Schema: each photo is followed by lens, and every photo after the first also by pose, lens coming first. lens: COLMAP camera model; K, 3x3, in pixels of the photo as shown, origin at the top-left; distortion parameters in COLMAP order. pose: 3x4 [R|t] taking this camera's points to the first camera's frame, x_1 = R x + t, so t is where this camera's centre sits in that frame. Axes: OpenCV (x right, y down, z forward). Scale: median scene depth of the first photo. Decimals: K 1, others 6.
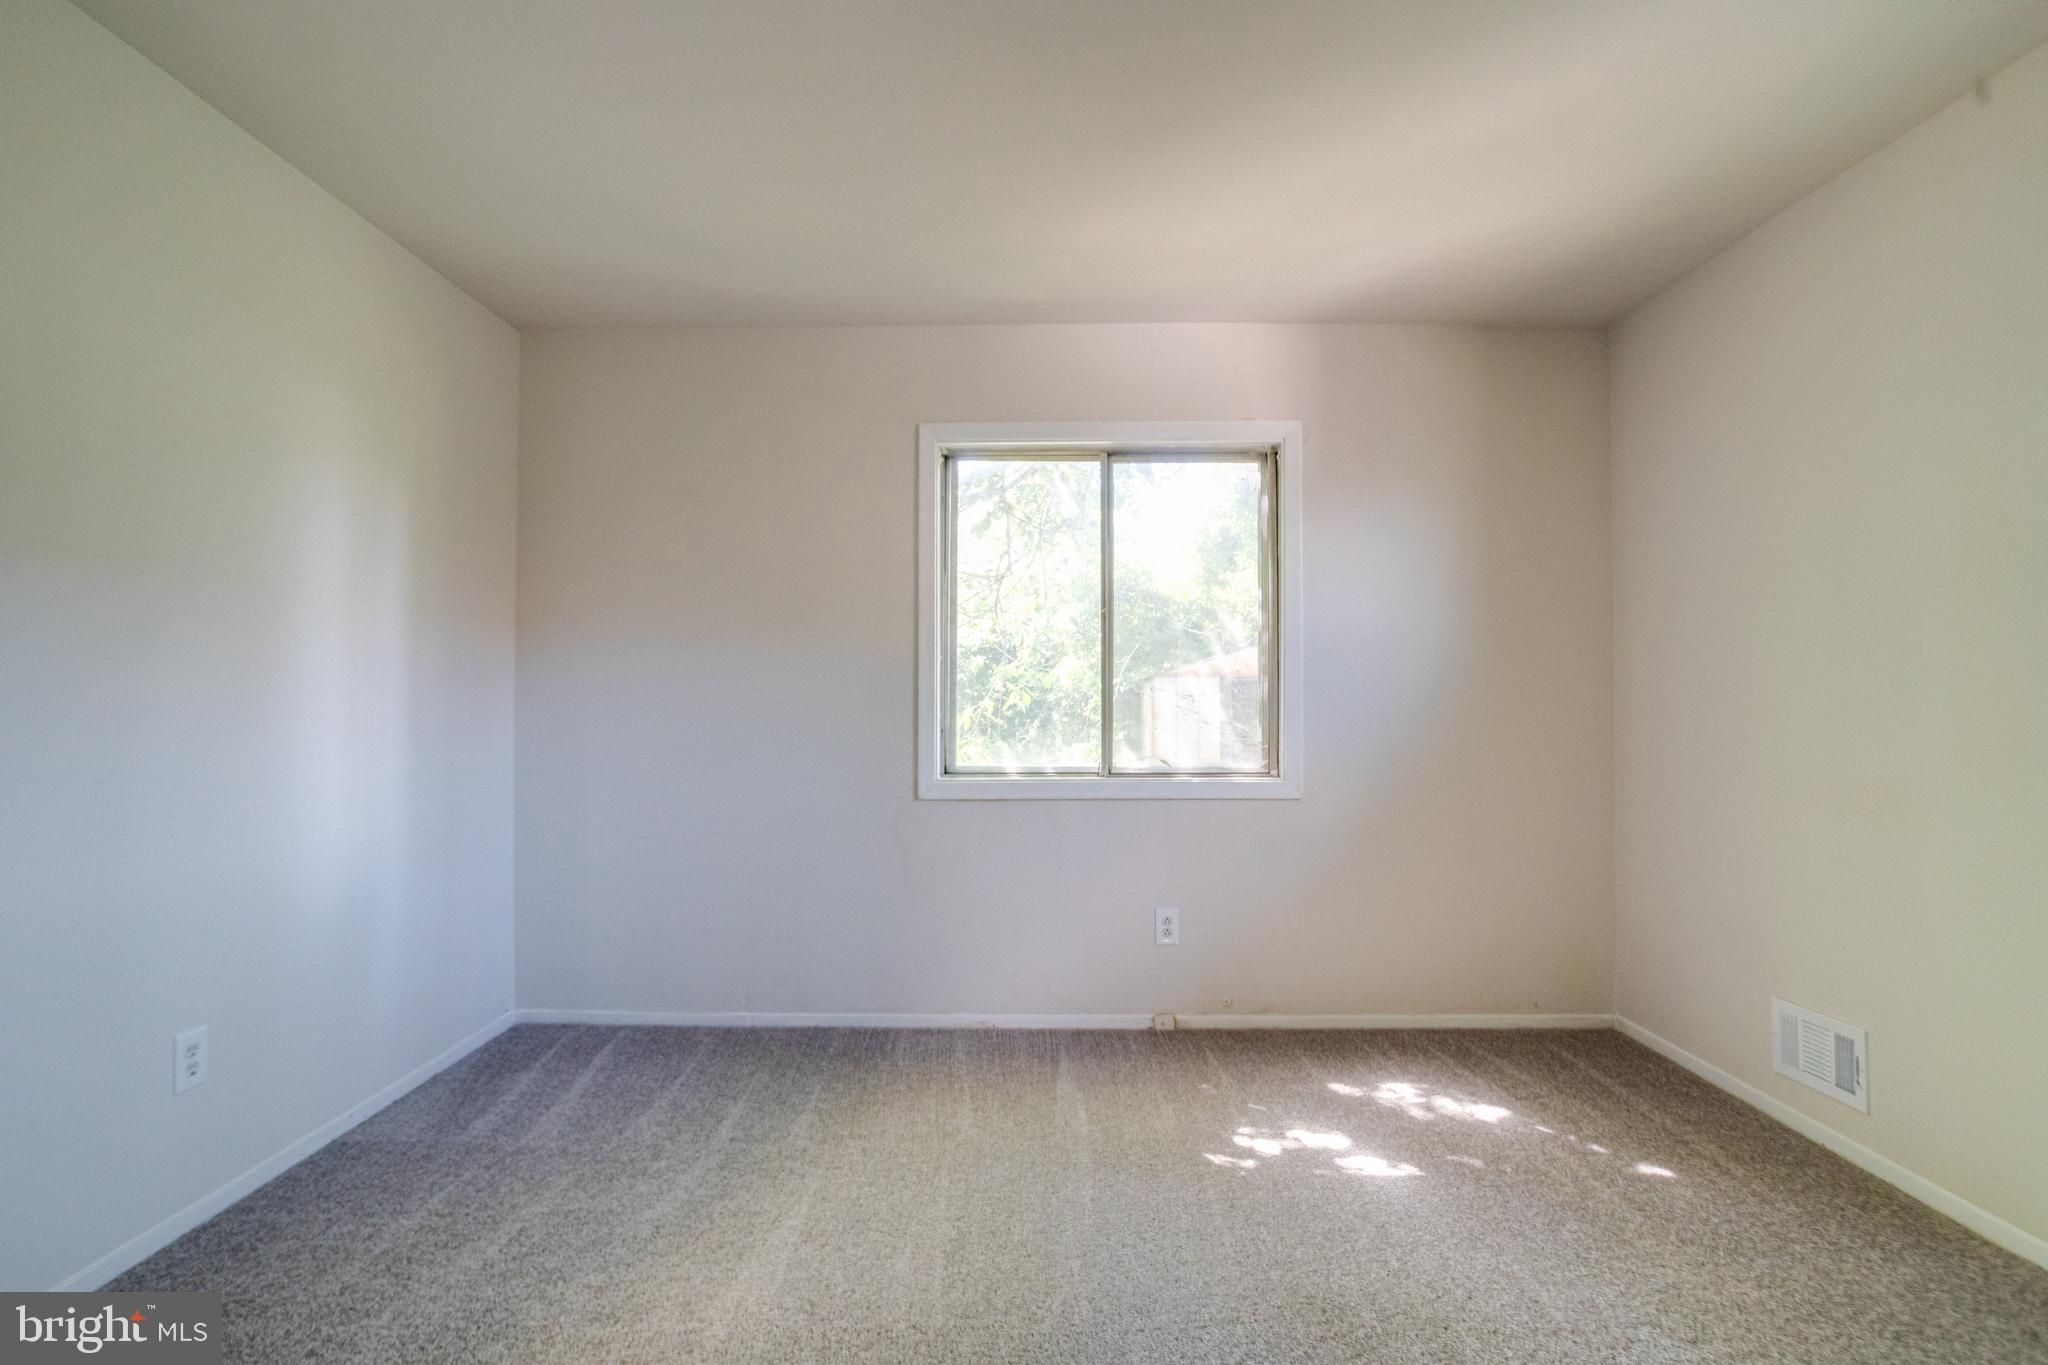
lens RADIAL K [[1033.3, 0, 1027.9], [0, 1033.3, 691.4], [0, 0, 1]] dist [-0.058612, 0.052721]
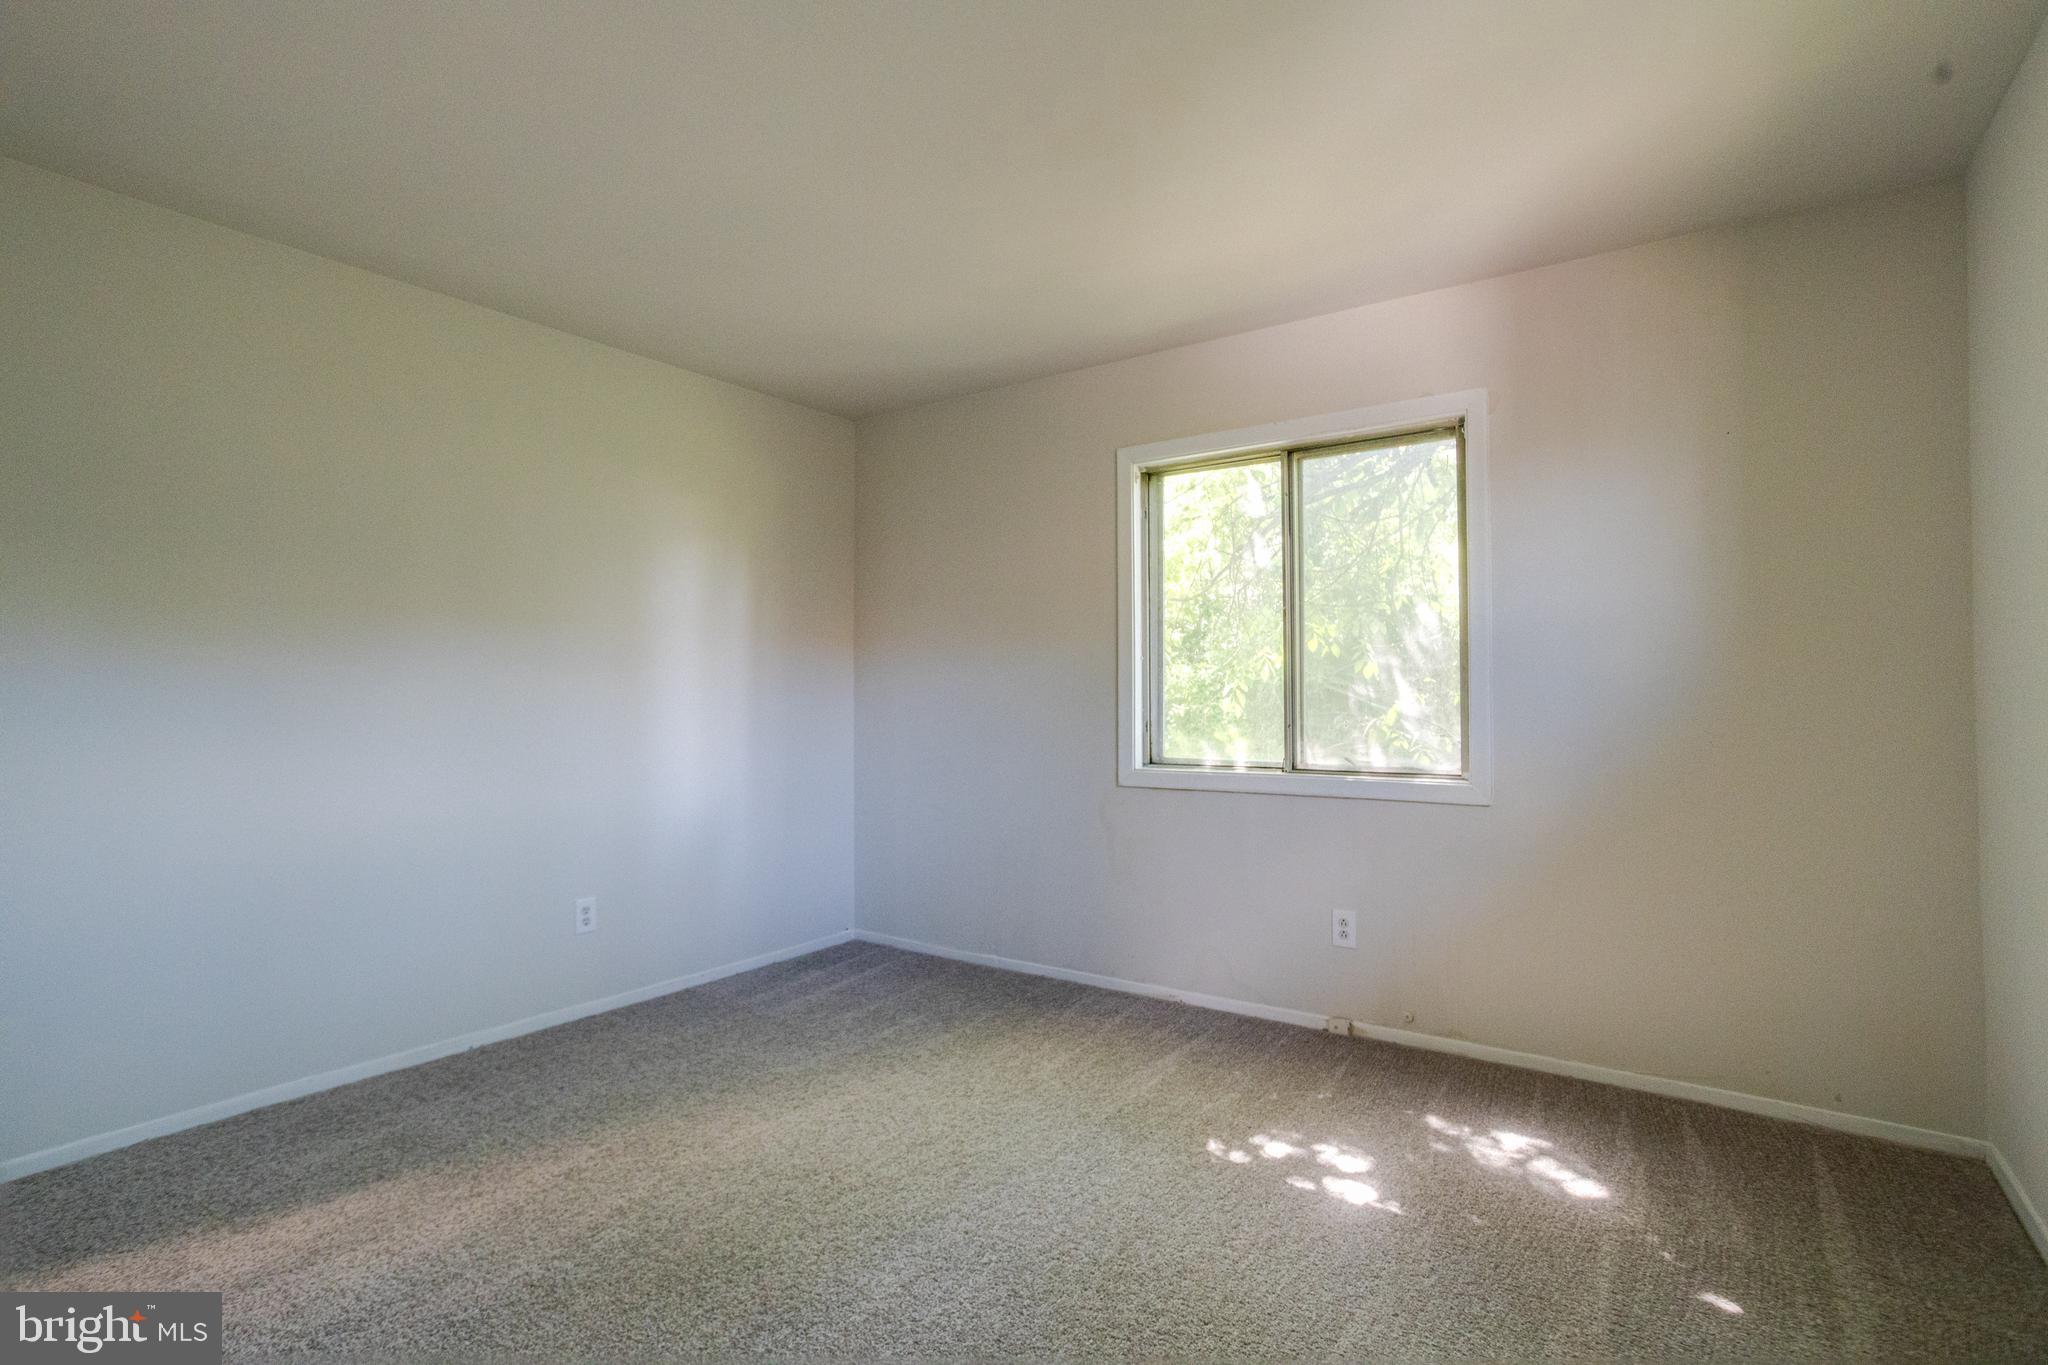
lens RADIAL K [[1013.0, 0, 1003.8], [0, 1013.0, 671.5], [0, 0, 1]] dist [-0.044947, 0.032596]
pose [[0.812551, -0.016359, -0.582660, 0.436595], [0.011886, 0.999863, -0.011497, -0.008081], [0.582769, 0.002416, 0.812635, 0.036783]]
